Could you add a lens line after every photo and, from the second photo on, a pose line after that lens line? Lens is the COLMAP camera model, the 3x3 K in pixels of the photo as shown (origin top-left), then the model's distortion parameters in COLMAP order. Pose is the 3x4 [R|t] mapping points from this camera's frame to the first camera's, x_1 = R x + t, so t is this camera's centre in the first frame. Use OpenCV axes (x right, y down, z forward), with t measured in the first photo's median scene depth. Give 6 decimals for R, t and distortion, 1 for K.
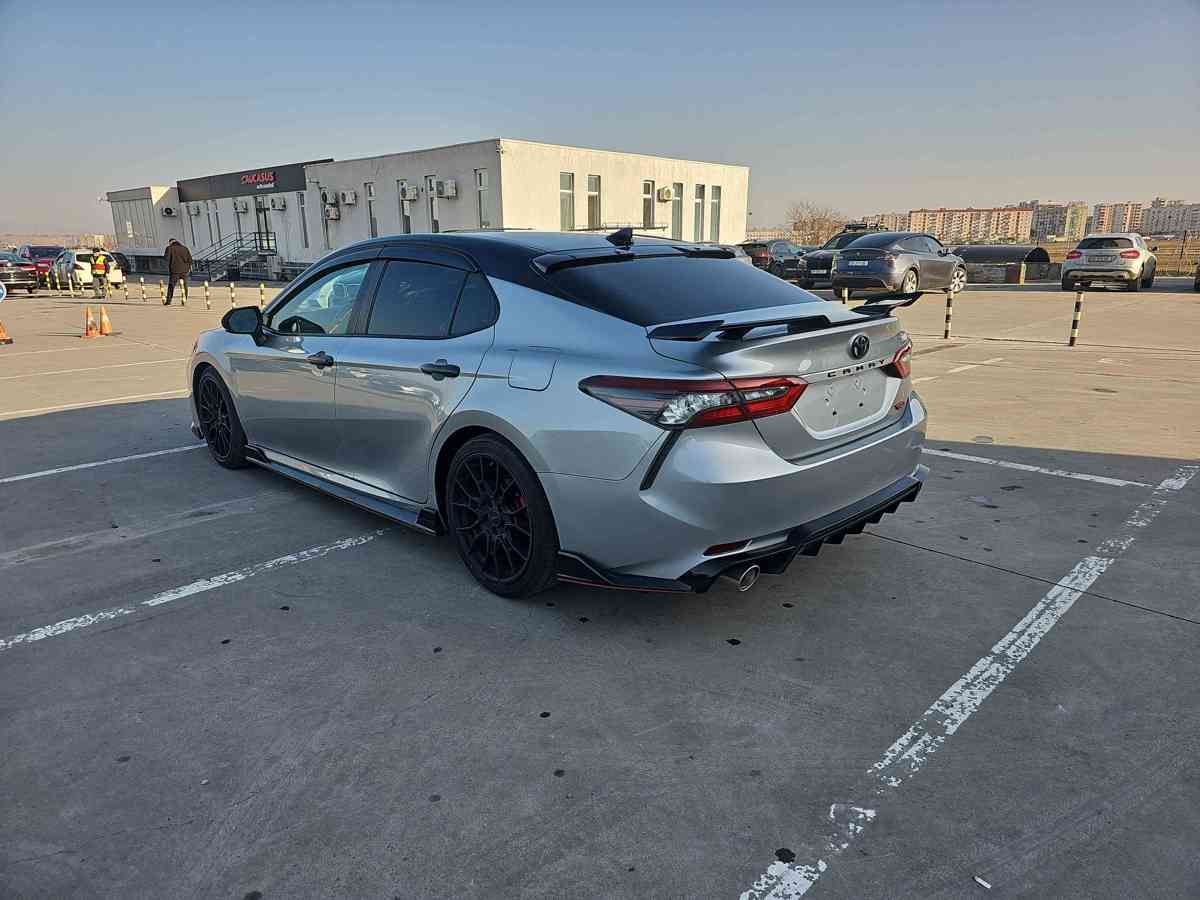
lens RADIAL K [[783.7, 0, 602.2], [0, 783.7, 455.4], [0, 0, 1]] dist [0.044787, -0.031580]
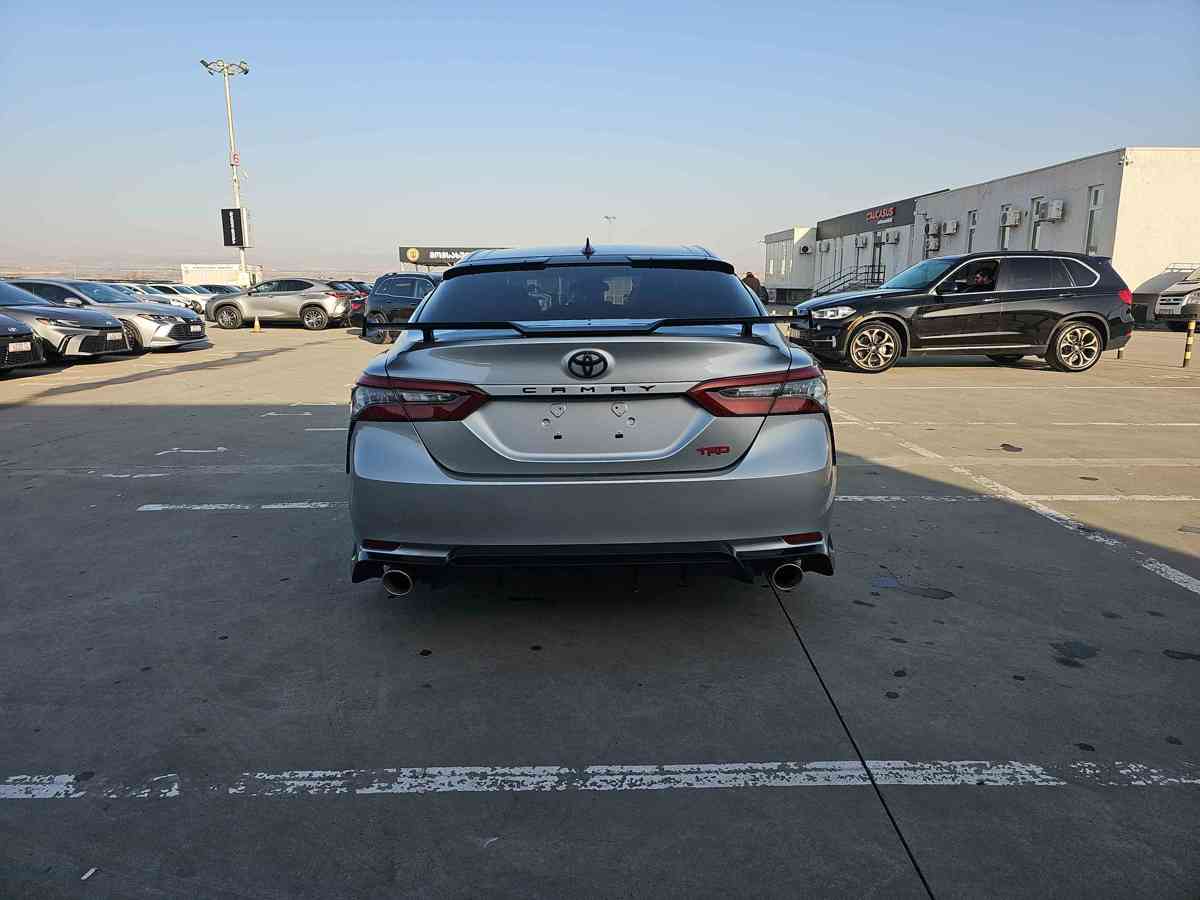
lens RADIAL K [[783.7, 0, 592.1], [0, 783.7, 441.9], [0, 0, 1]] dist [0.044787, -0.031580]
pose [[0.706387, 0.142745, -0.693283, 0.872230], [-0.181693, 0.983203, 0.017311, -0.066712], [0.684109, 0.113736, 0.720458, 0.376610]]
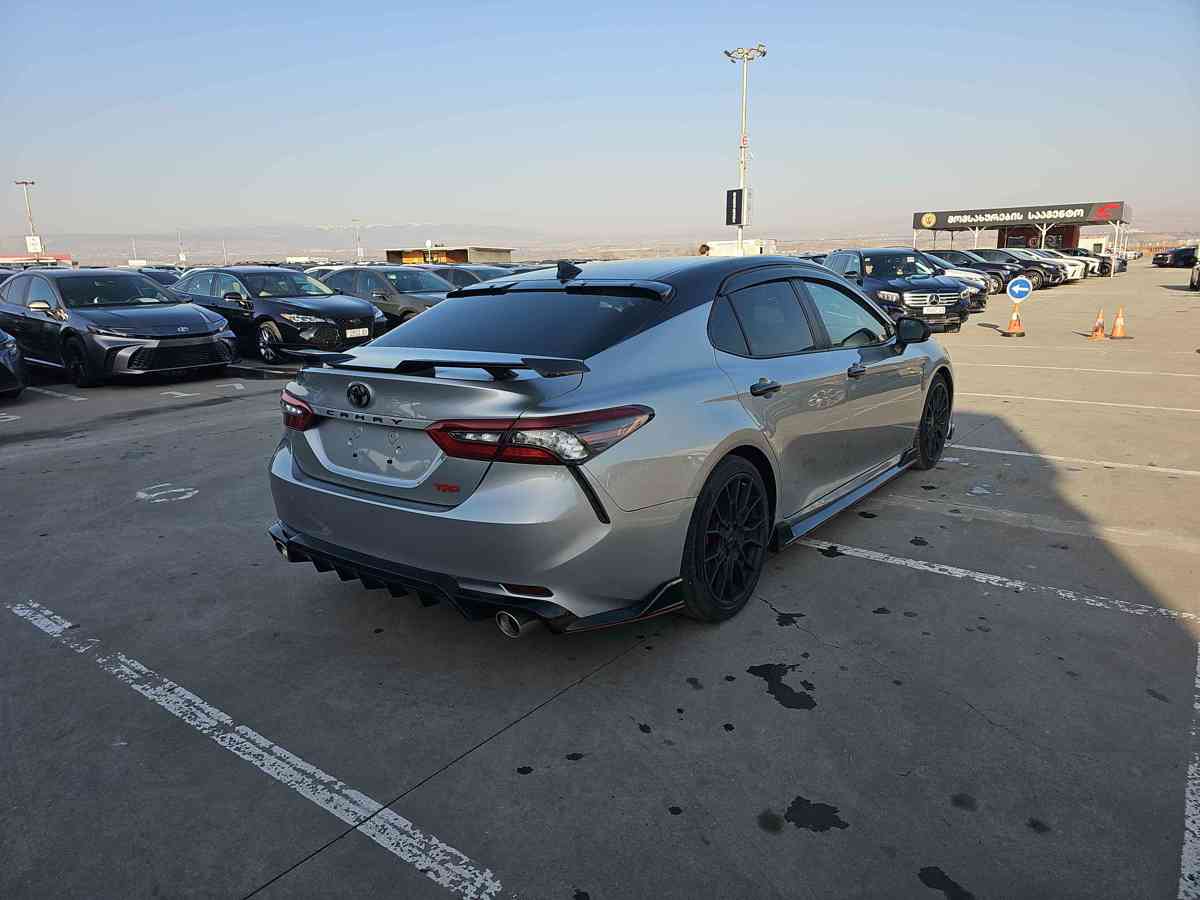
lens RADIAL K [[783.7, 0, 584.9], [0, 783.7, 457.6], [0, 0, 1]] dist [0.044787, -0.031580]
pose [[0.127597, 0.243698, -0.961421, 1.226686], [-0.229953, 0.950200, 0.210335, -0.311475], [0.964801, 0.194243, 0.177281, 1.041468]]
